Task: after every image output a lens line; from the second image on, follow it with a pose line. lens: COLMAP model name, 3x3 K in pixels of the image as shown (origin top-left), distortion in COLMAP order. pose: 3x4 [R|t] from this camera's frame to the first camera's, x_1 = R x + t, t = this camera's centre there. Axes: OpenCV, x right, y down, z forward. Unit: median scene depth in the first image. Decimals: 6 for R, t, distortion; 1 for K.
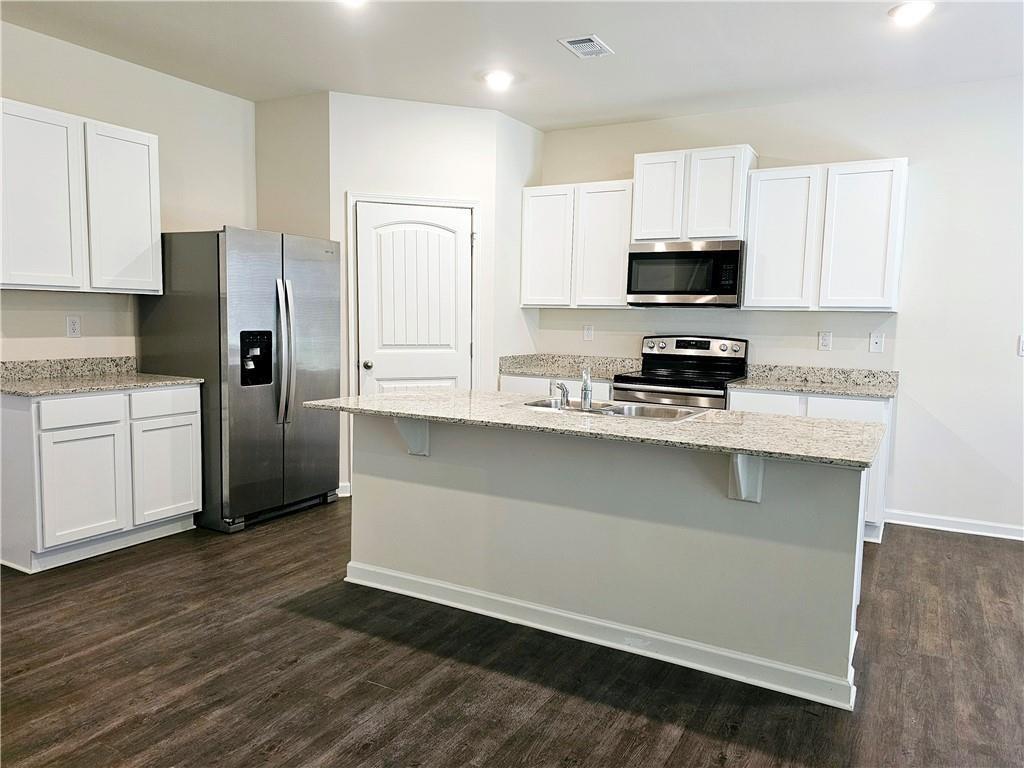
lens RADIAL K [[736.4, 0, 508.2], [0, 736.4, 387.1], [0, 0, 1]] dist [0.047149, -0.041091]
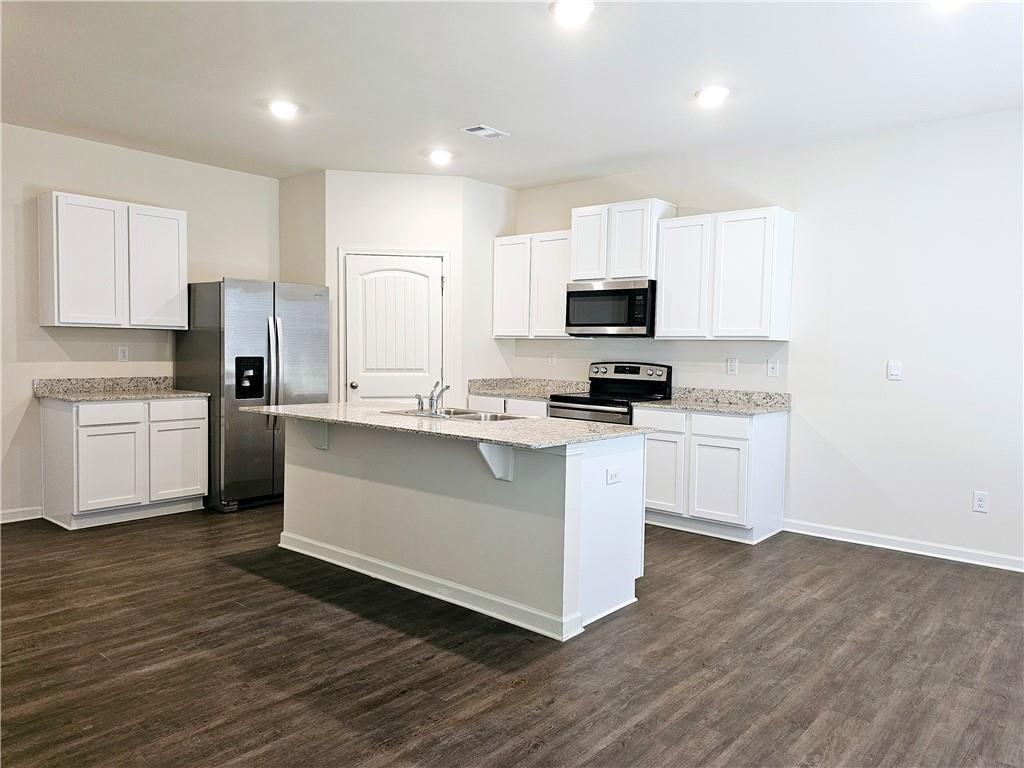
lens RADIAL K [[736.4, 0, 515.9], [0, 736.4, 380.0], [0, 0, 1]] dist [0.047149, -0.041091]
pose [[0.982208, 0.005565, -0.187716, 0.367746], [-0.016035, 0.998396, -0.054302, 0.028275], [0.187113, 0.056346, 0.980721, -0.186629]]
